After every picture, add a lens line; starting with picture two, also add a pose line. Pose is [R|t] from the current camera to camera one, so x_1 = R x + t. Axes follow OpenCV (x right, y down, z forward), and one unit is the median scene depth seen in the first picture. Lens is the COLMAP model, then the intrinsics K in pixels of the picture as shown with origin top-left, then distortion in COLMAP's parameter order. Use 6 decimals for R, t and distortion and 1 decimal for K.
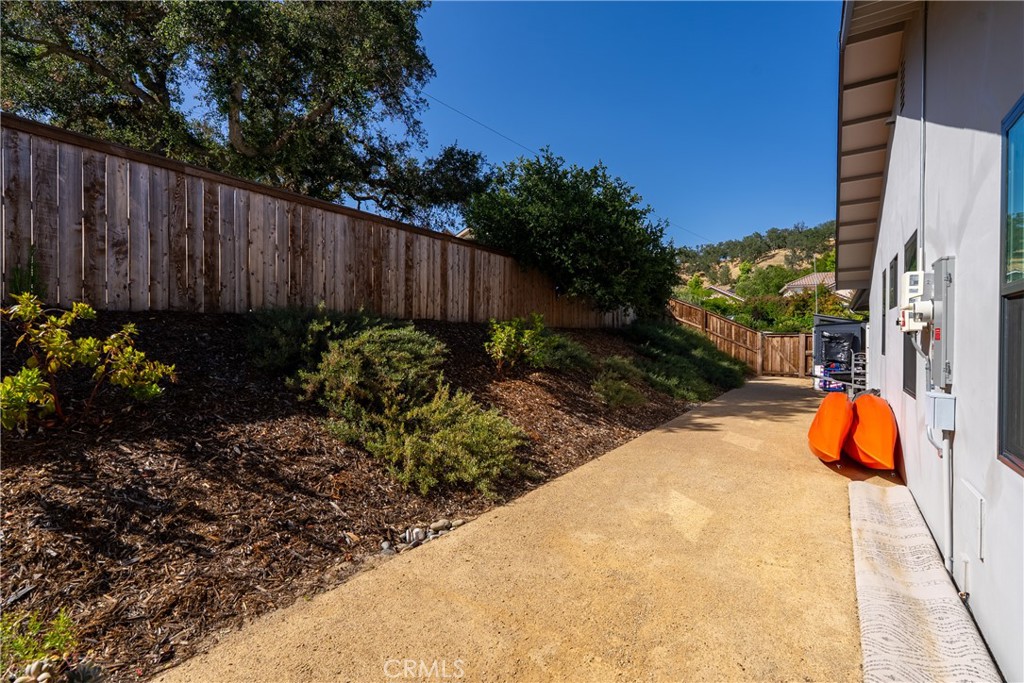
lens RADIAL K [[459.5, 0, 514.9], [0, 459.5, 337.5], [0, 0, 1]] dist [-0.006489, 0.001795]
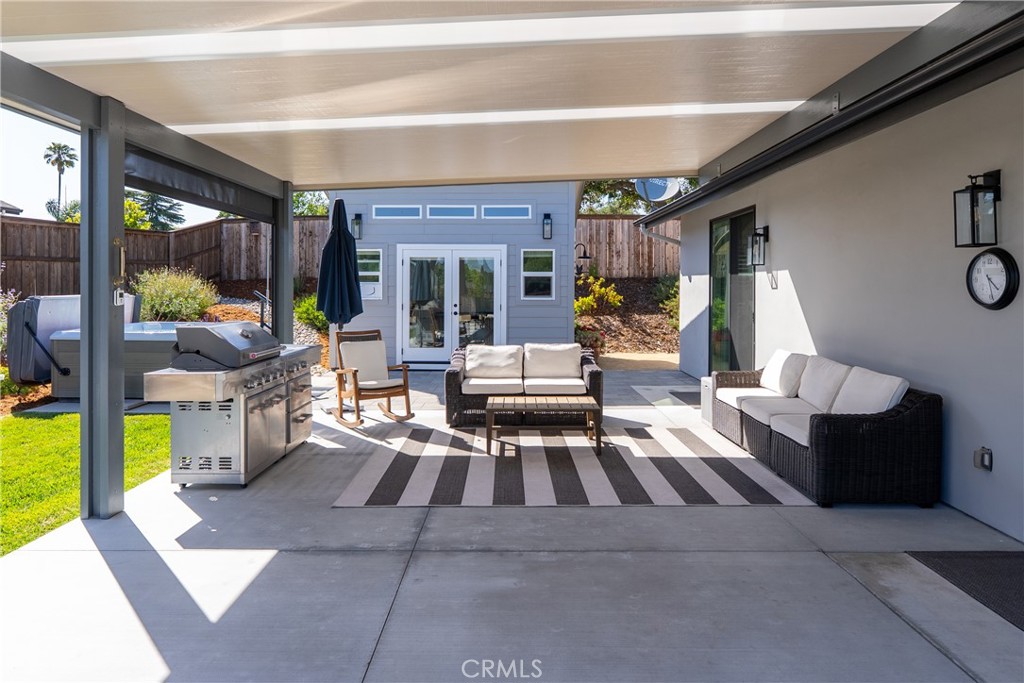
lens RADIAL K [[623.7, 0, 503.4], [0, 623.7, 290.7], [0, 0, 1]] dist [-0.006586, 0.002613]
pose [[0.552289, 0.001624, -0.833651, 1.920149], [-0.004433, 0.999990, -0.000989, 0.021779], [0.833641, 0.004241, 0.552291, -1.665464]]
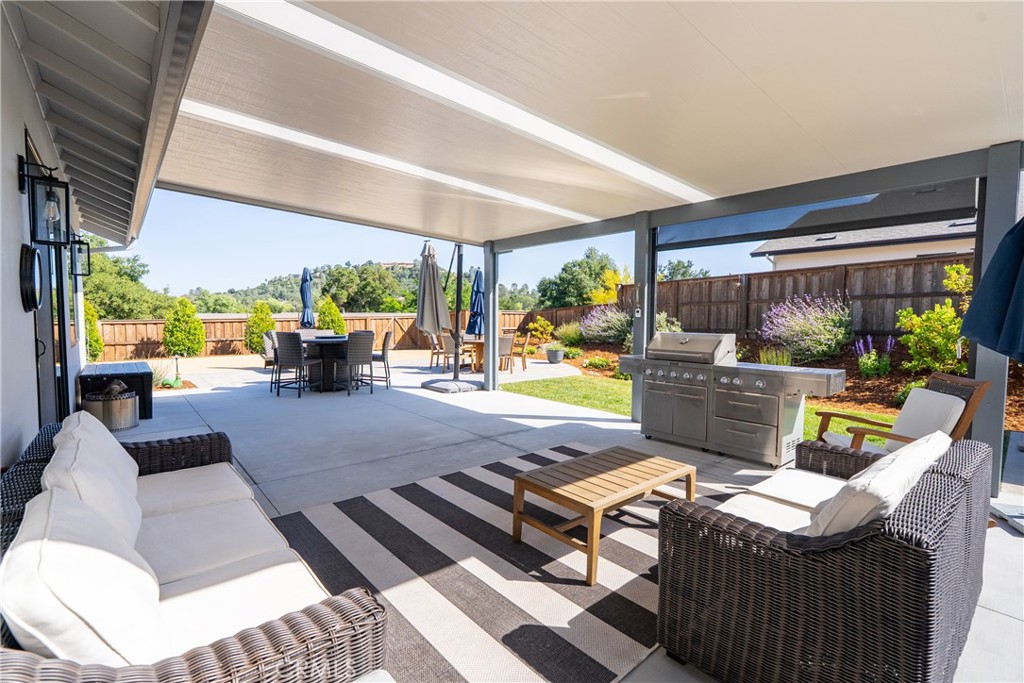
lens RADIAL K [[459.5, 0, 513.1], [0, 459.5, 340.1], [0, 0, 1]] dist [-0.006489, 0.001795]
pose [[-0.967894, -0.026850, 0.249921, 0.890437], [-0.011981, 0.998077, 0.060825, 0.034281], [-0.251074, 0.055878, -0.966354, -0.289210]]
